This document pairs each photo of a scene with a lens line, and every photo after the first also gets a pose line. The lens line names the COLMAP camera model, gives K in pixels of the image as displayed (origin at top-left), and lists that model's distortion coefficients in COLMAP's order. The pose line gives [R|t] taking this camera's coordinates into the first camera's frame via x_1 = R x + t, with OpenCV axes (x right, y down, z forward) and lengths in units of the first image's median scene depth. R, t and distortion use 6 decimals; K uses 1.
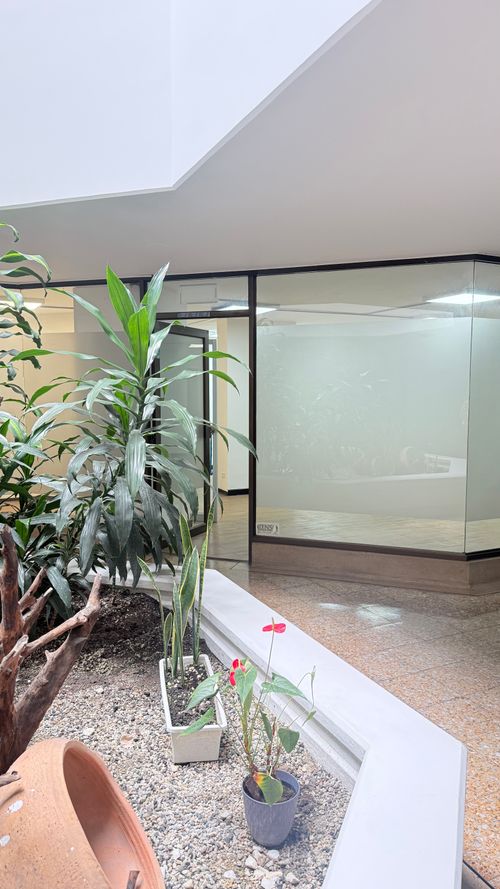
lens RADIAL K [[611.9, 0, 251.8], [0, 611.9, 437.4], [0, 0, 1]] dist [0.076591, -0.114865]
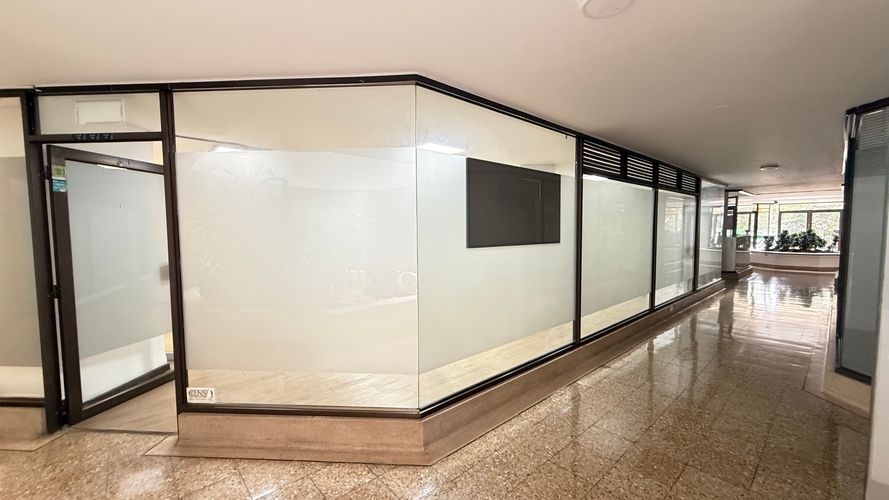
lens RADIAL K [[354.0, 0, 443.6], [0, 354.0, 250.1], [0, 0, 1]] dist [0.000317, -0.000100]
pose [[0.962144, -0.024849, 0.271405, 0.410621], [0.028741, 0.999533, -0.010377, -0.065123], [-0.271021, 0.017785, 0.962409, 0.819115]]
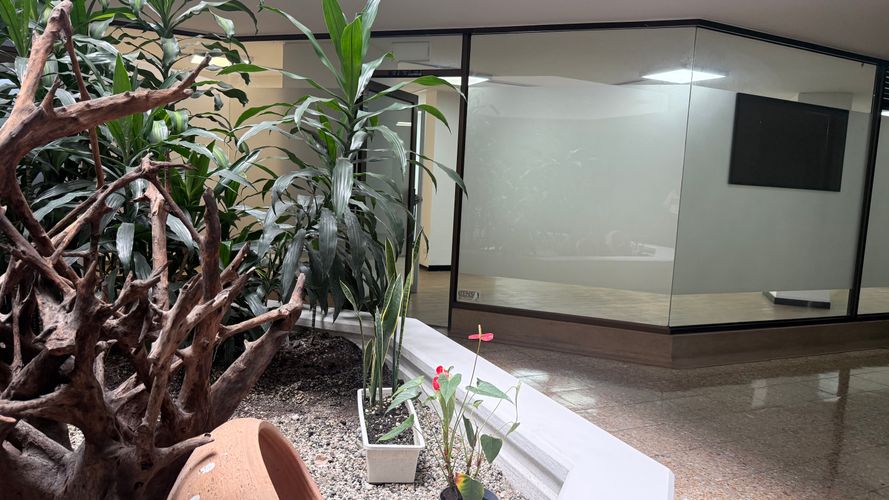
lens RADIAL K [[611.9, 0, 443.7], [0, 611.9, 247.9], [0, 0, 1]] dist [0.076591, -0.114865]
pose [[0.998572, 0.051834, -0.012930, -0.010697], [-0.051505, 0.998370, 0.024576, 0.094662], [0.014183, -0.023875, 0.999614, 0.027498]]
